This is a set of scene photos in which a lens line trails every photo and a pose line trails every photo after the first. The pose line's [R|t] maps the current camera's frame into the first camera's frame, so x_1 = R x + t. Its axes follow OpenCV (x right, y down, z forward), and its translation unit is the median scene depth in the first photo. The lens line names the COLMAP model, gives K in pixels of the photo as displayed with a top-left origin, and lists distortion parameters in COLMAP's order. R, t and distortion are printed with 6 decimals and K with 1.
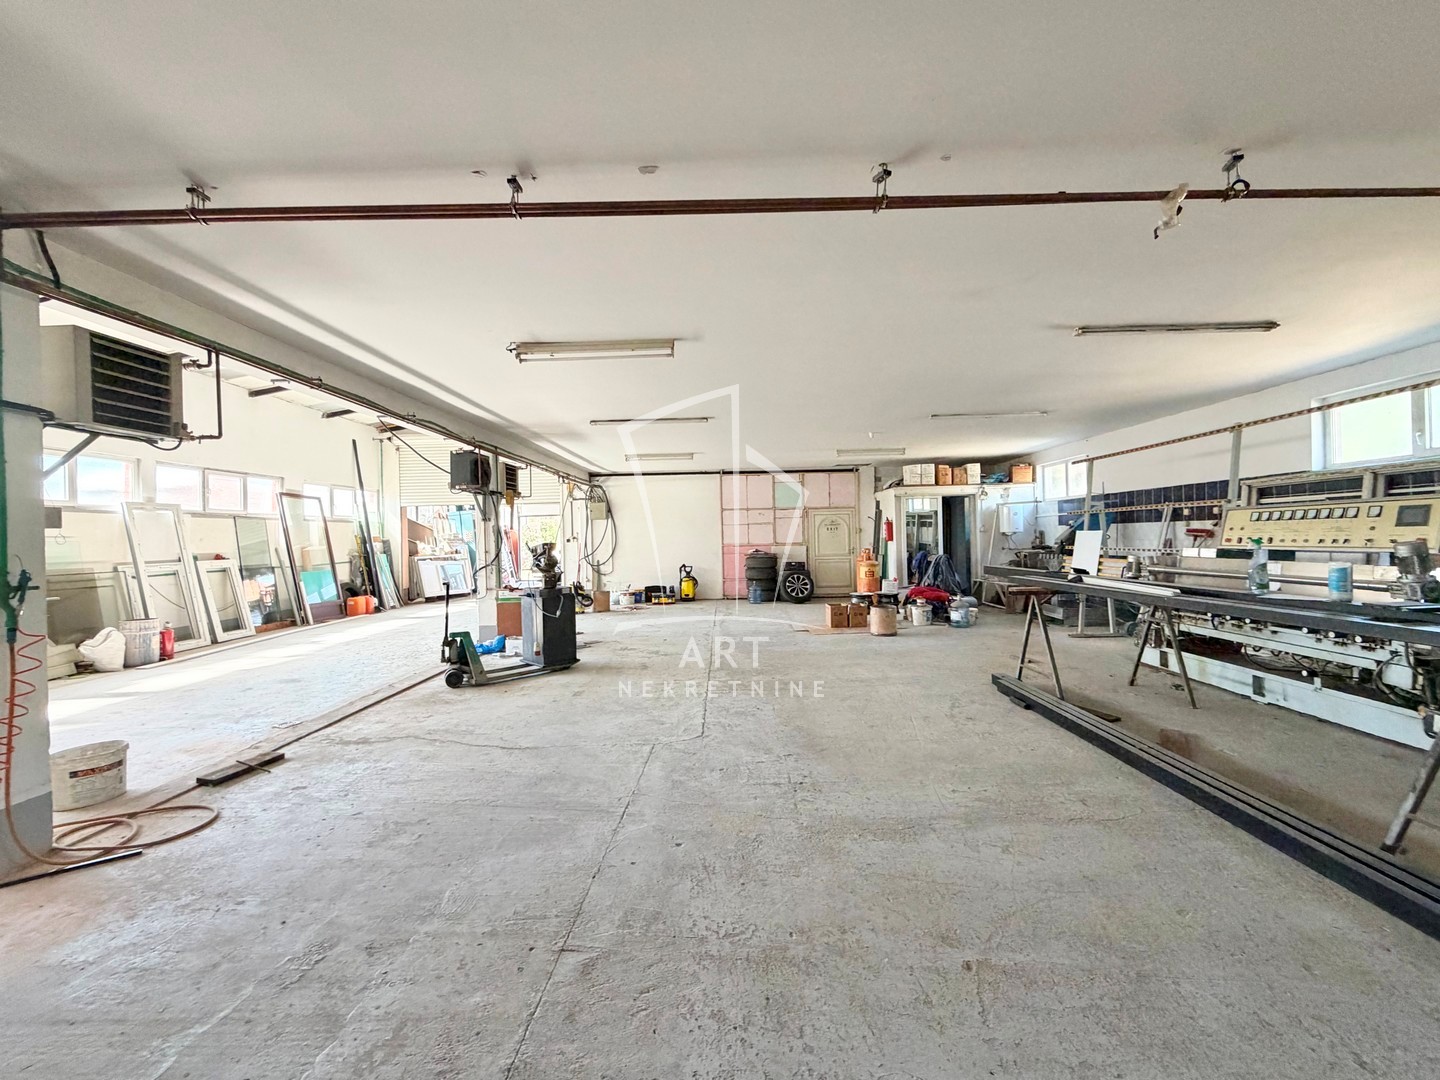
lens RADIAL K [[605.4, 0, 720.0], [0, 605.4, 540.0], [0, 0, 1]] dist [-0.000411, -0.000151]
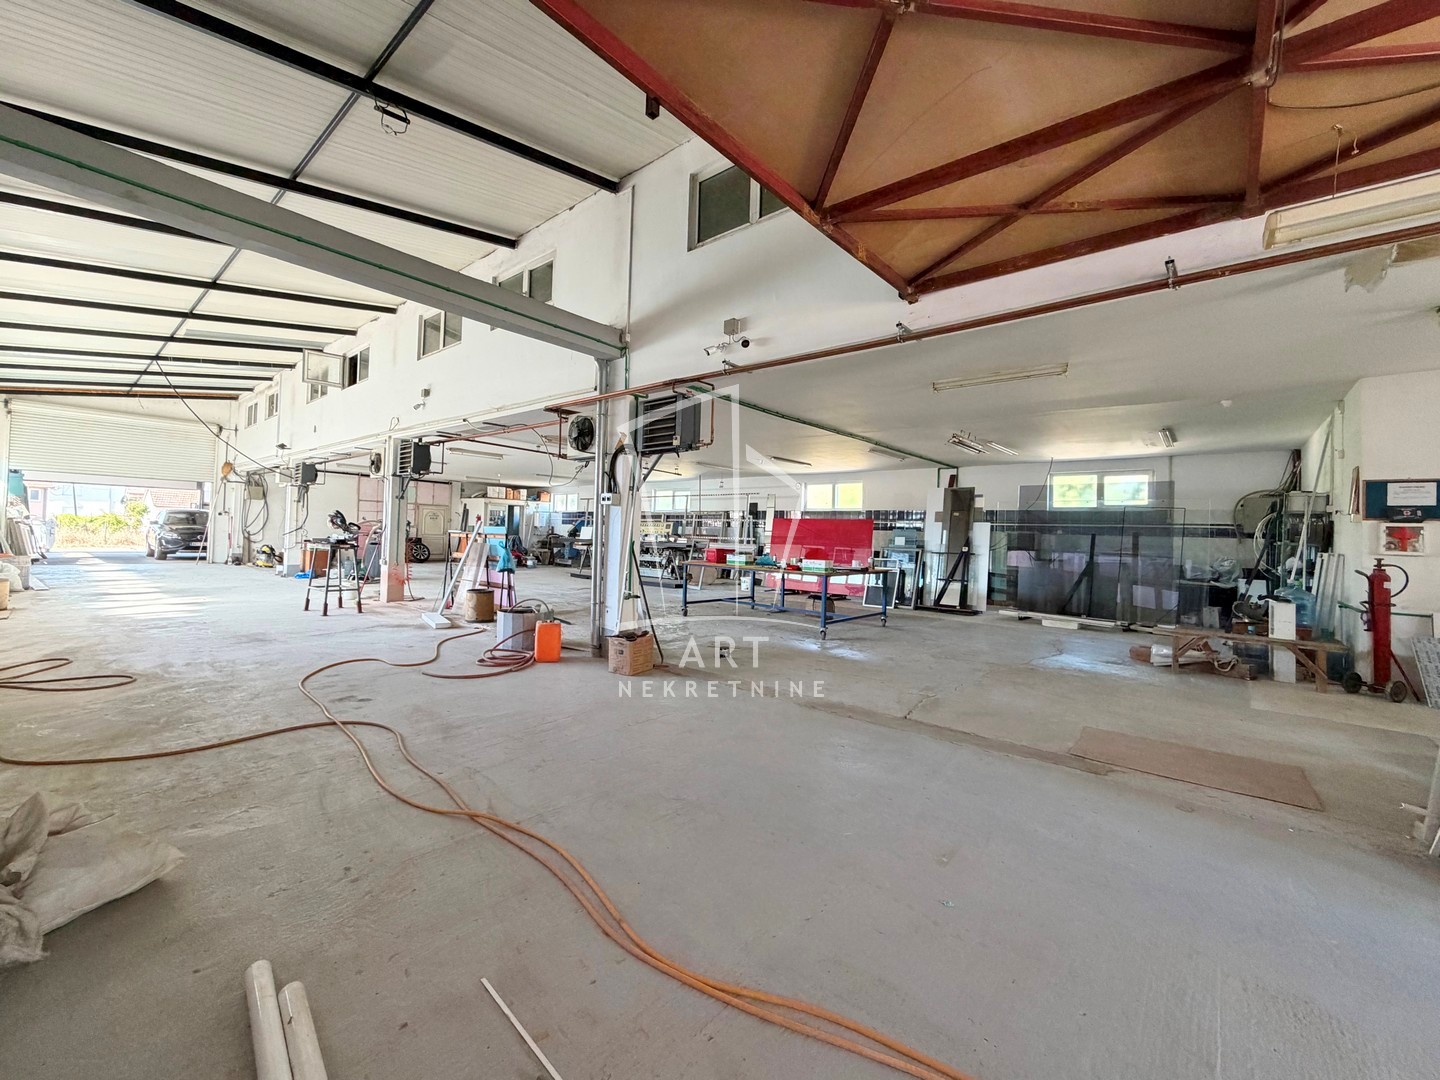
lens RADIAL K [[571.1, 0, 720.0], [0, 571.1, 540.0], [0, 0, 1]] dist [0.000010, -0.000089]
pose [[0.617268, 0.035499, 0.785952, -0.604952], [-0.041377, 0.999064, -0.012628, 0.030375], [-0.785664, -0.024725, 0.618159, -0.599987]]
